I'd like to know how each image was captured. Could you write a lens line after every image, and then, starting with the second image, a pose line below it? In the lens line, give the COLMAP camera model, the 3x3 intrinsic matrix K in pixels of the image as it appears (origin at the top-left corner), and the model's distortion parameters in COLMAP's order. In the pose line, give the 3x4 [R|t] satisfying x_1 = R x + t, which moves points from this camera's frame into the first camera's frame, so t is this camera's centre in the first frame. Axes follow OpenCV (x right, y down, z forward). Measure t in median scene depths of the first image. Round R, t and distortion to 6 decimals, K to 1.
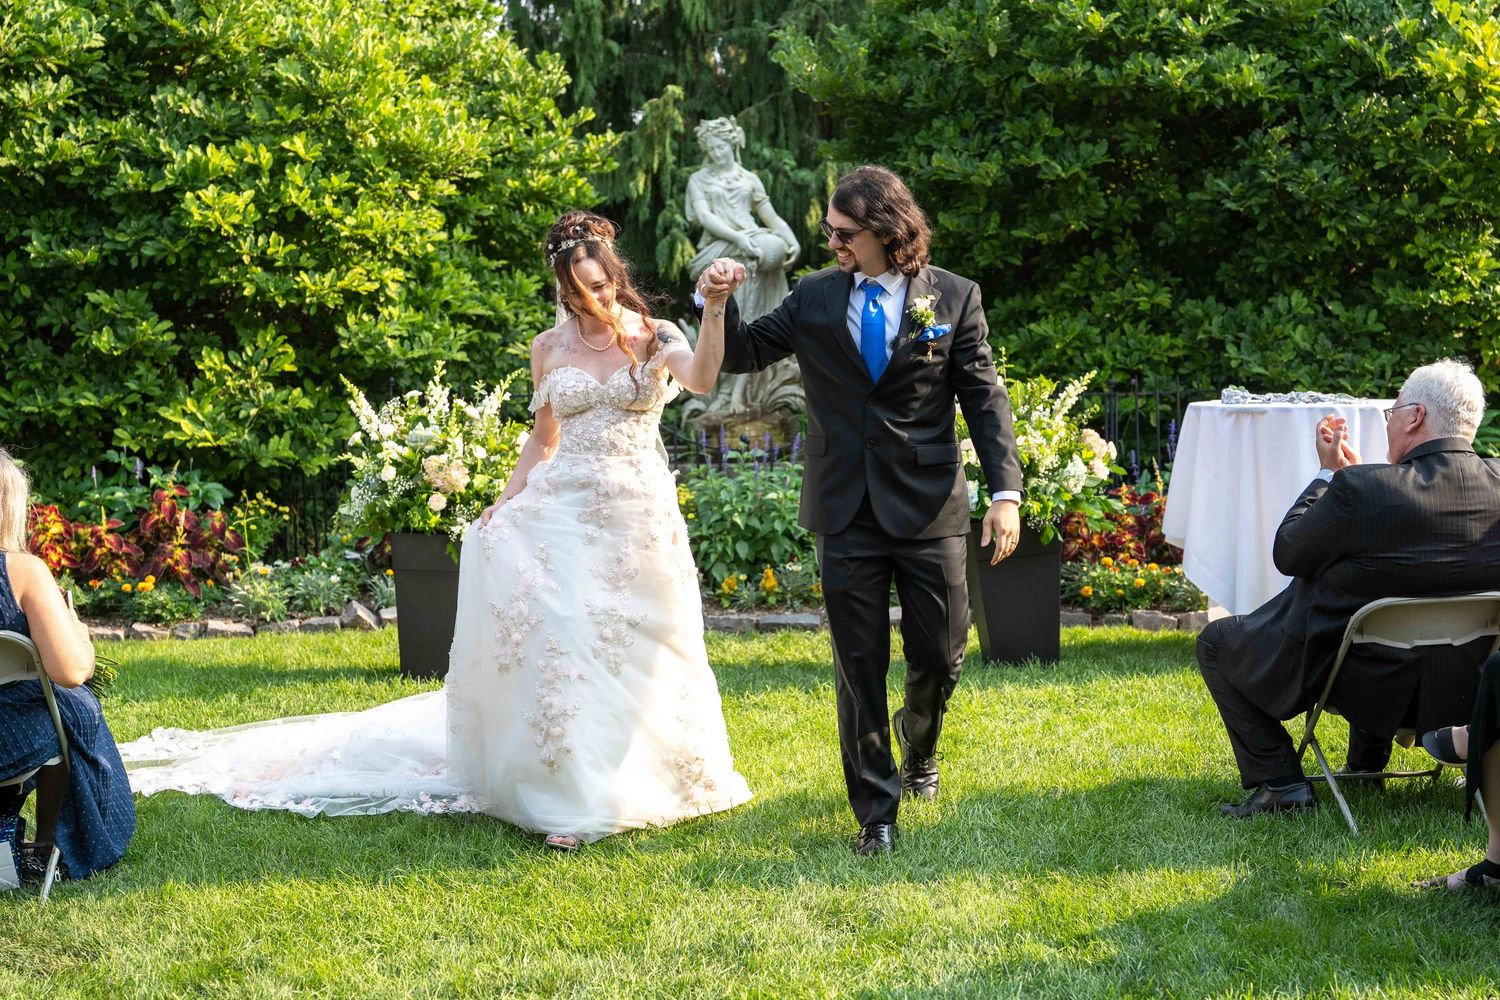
lens RADIAL K [[2108.9, 0, 750.0], [0, 2108.9, 500.0], [0, 0, 1]] dist [-0.171028, 1.060352]
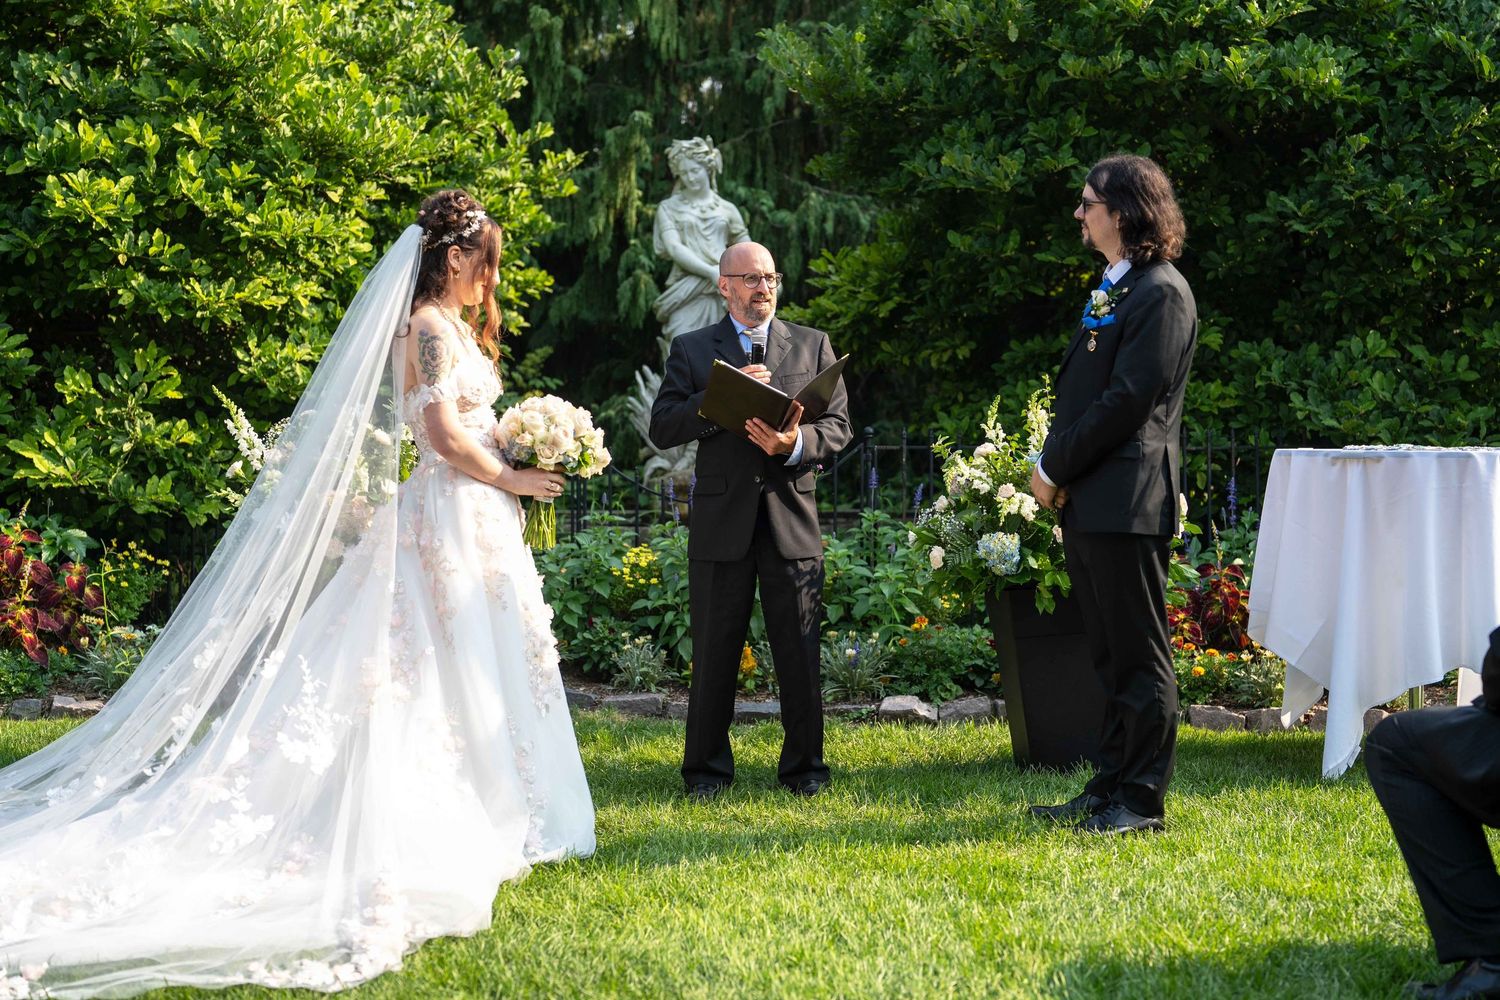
lens RADIAL K [[2106.8, 0, 750.0], [0, 2106.8, 500.0], [0, 0, 1]] dist [-0.143008, 1.033496]
pose [[0.999561, 0.021319, 0.020588, -0.007599], [-0.020413, 0.998855, -0.043264, 0.010606], [-0.021487, 0.042825, 0.998851, 0.167054]]
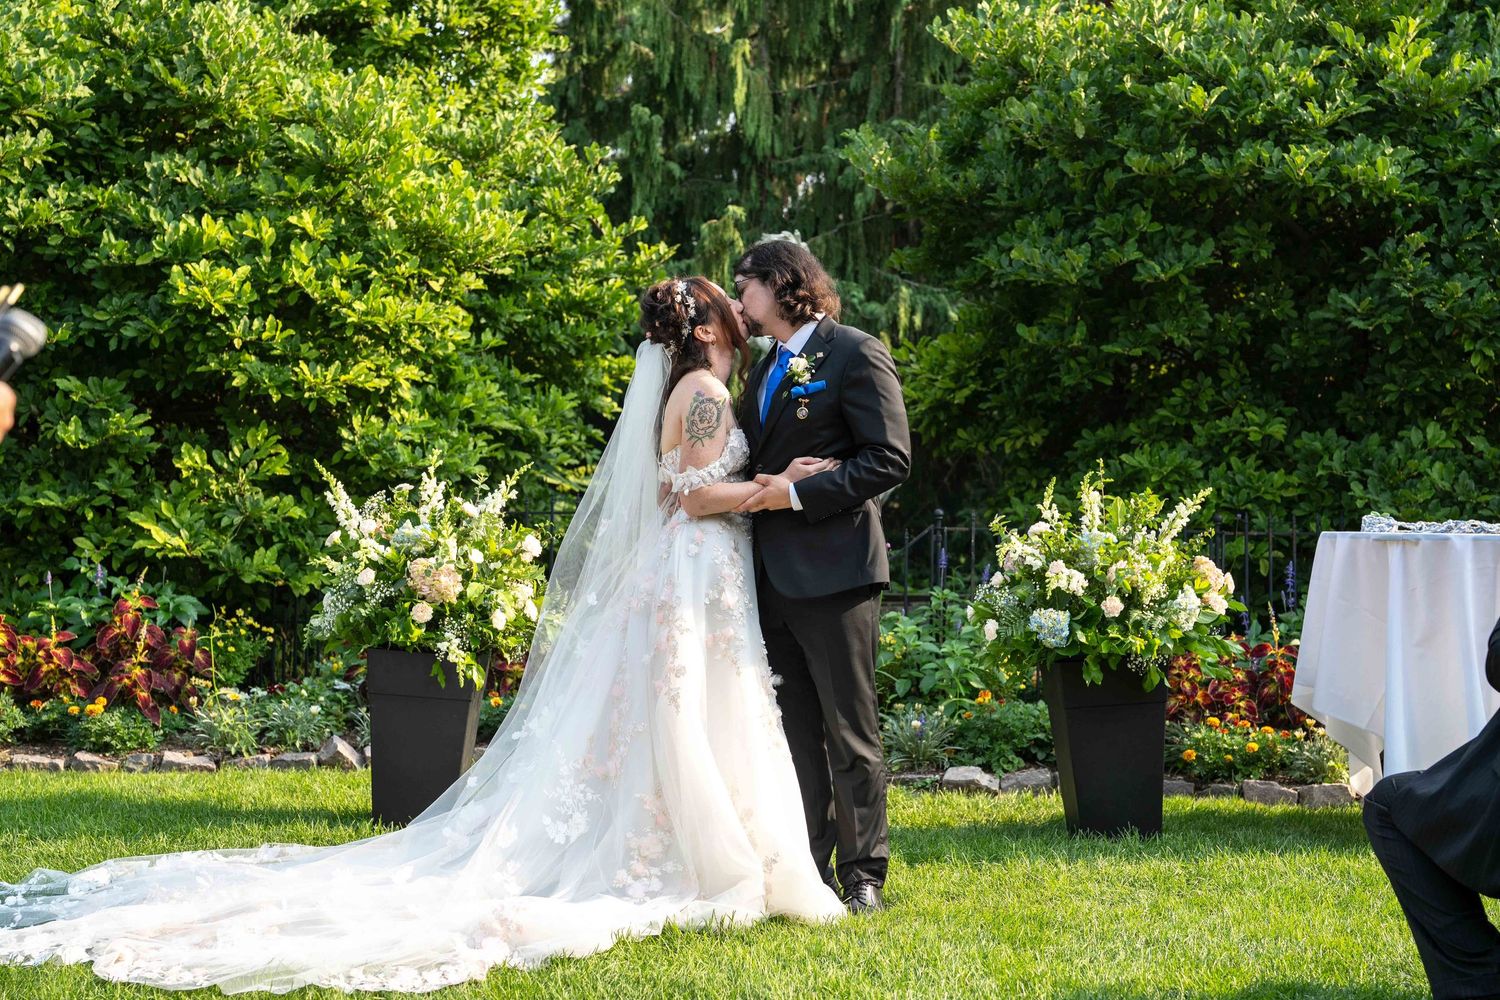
lens RADIAL K [[2108.9, 0, 750.0], [0, 2108.9, 500.0], [0, 0, 1]] dist [-0.171028, 1.060352]
pose [[0.998930, 0.033827, -0.031540, 0.005267], [-0.036413, 0.995682, -0.085389, 0.017976], [0.028516, 0.086446, 0.995848, 0.129861]]
